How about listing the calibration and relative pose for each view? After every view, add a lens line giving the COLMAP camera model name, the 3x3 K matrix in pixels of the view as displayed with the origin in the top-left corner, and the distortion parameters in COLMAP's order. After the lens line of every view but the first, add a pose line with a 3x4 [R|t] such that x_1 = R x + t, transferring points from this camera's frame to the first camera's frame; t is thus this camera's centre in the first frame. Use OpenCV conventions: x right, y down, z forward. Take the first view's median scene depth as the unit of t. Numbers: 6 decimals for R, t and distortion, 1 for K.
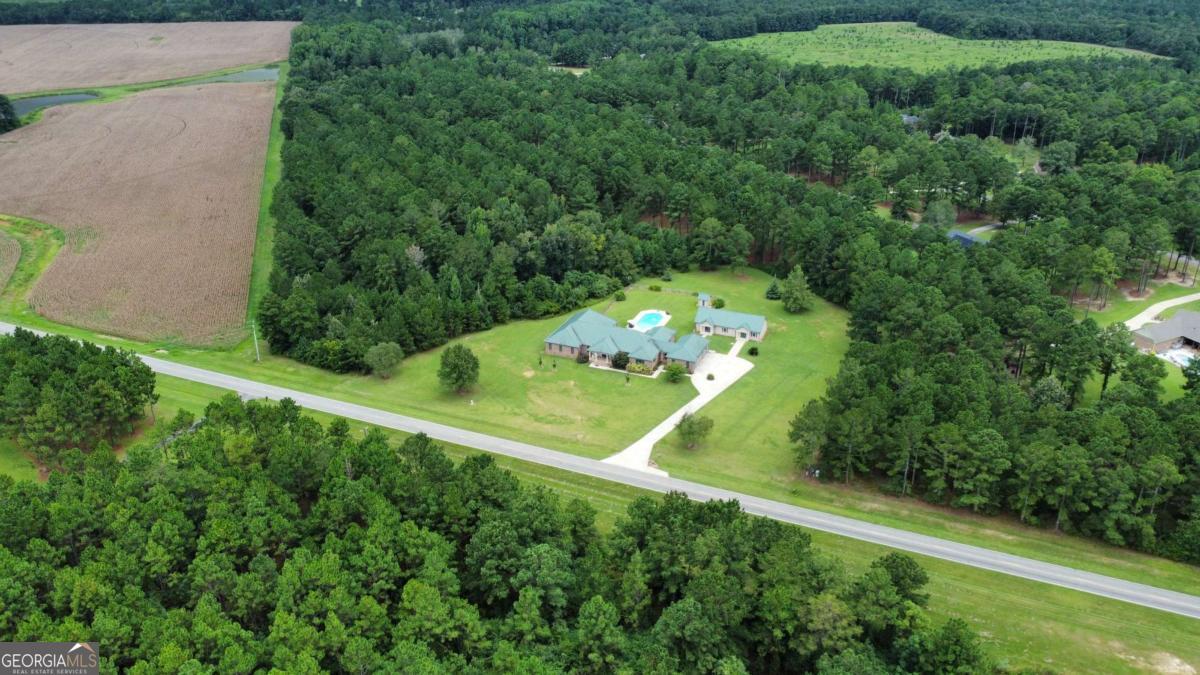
lens RADIAL K [[910.4, 0, 600.0], [0, 910.4, 337.5], [0, 0, 1]] dist [-0.008298, 0.003888]
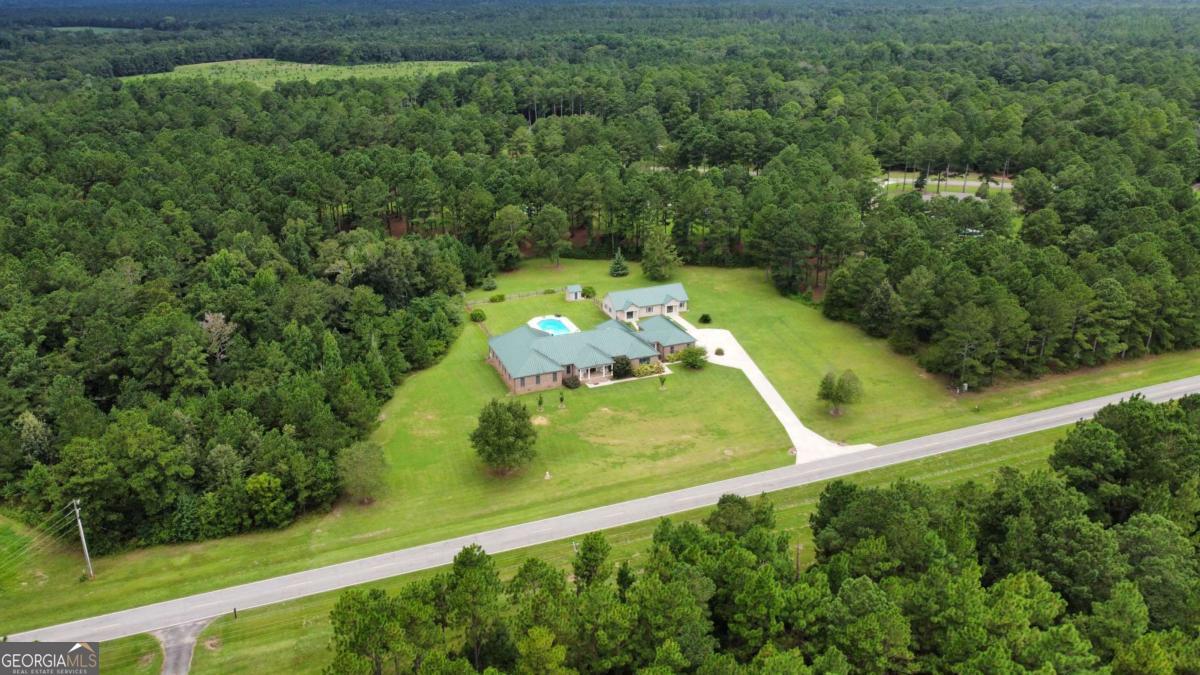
lens RADIAL K [[910.4, 0, 600.0], [0, 910.4, 337.5], [0, 0, 1]] dist [-0.008298, 0.003888]
pose [[0.714869, -0.259468, 0.649338, -0.433852], [0.298730, 0.952925, 0.051901, -0.039550], [-0.632237, 0.156874, 0.758727, 0.380738]]
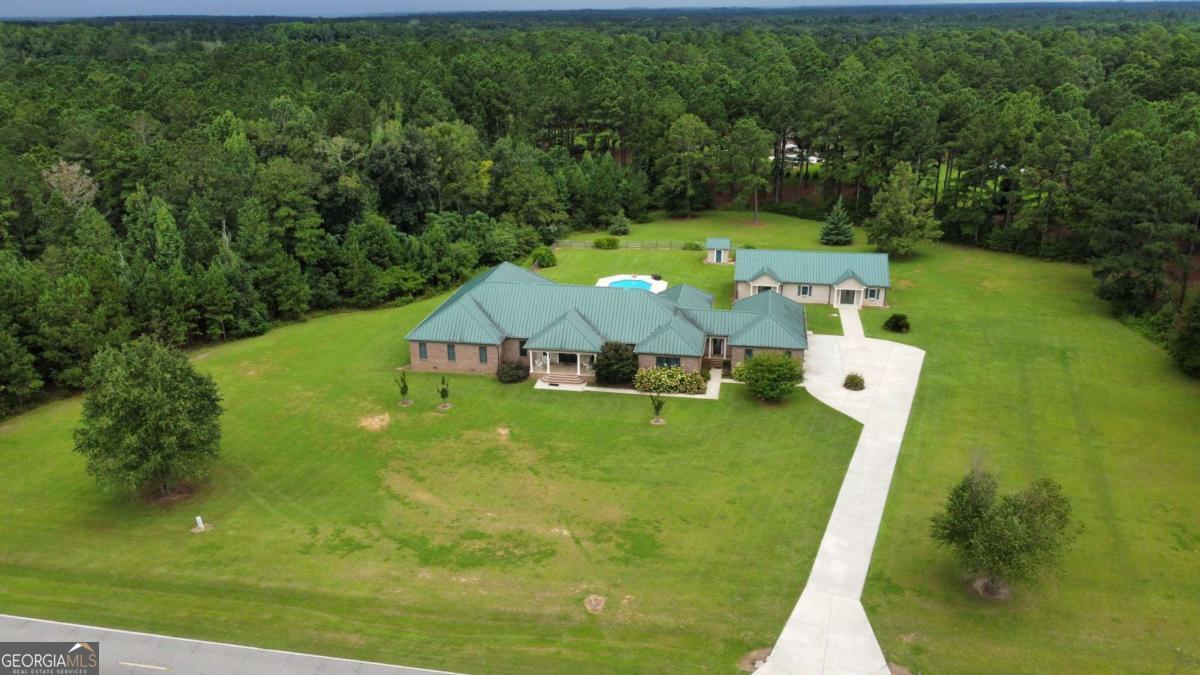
lens RADIAL K [[910.4, 0, 600.0], [0, 910.4, 337.5], [0, 0, 1]] dist [-0.008298, 0.003888]
pose [[0.974735, -0.078689, 0.209046, -0.057220], [0.096066, 0.992598, -0.074301, 0.037707], [-0.201652, 0.092506, 0.975079, 0.560346]]
